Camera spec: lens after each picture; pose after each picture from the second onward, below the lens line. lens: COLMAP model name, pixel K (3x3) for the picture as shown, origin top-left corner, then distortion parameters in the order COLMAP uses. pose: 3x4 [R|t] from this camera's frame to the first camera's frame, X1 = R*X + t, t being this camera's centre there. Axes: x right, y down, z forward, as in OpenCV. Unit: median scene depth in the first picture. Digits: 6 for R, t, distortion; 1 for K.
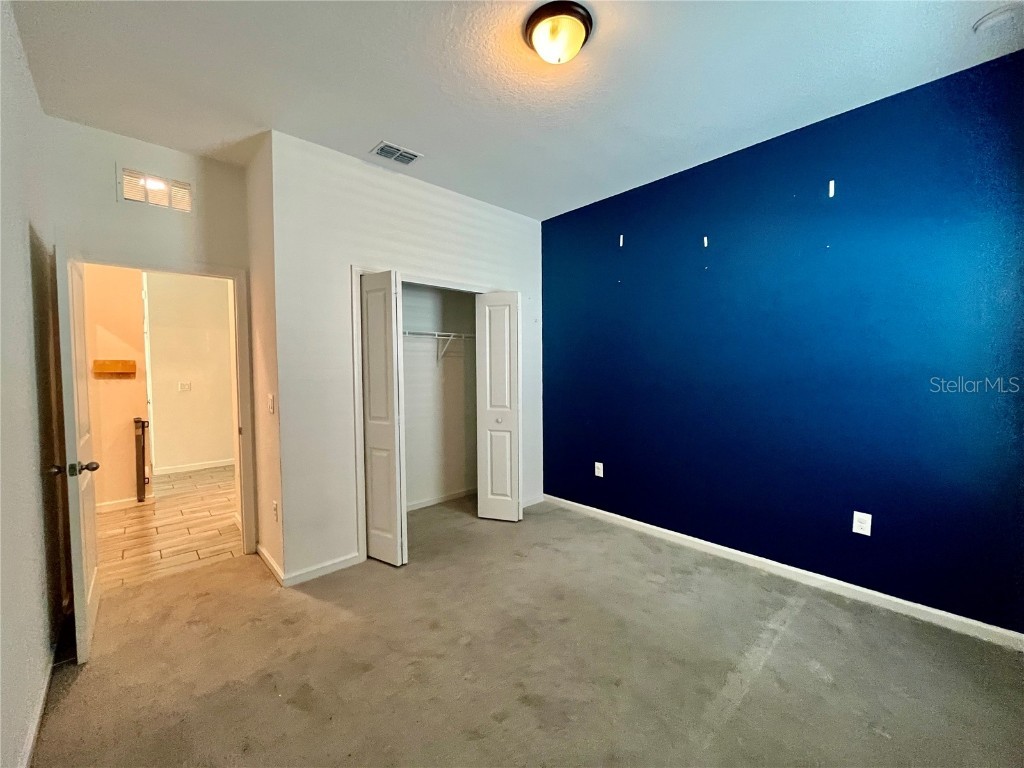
lens RADIAL K [[413.0, 0, 512.3], [0, 413.0, 382.5], [0, 0, 1]] dist [0.000202, 0.000018]
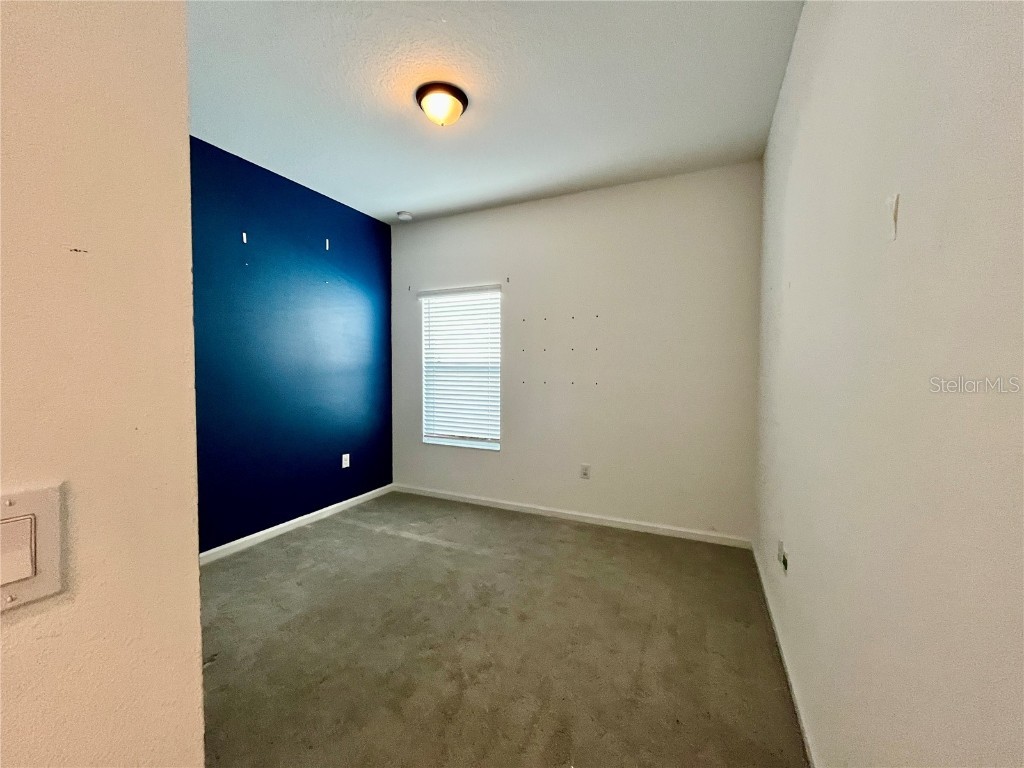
lens RADIAL K [[413.0, 0, 512.3], [0, 413.0, 382.5], [0, 0, 1]] dist [0.000202, 0.000018]
pose [[-0.379775, -0.029263, 0.924616, -0.905682], [0.027831, 0.998686, 0.043038, -0.019143], [-0.924660, 0.042078, -0.378462, 1.004671]]
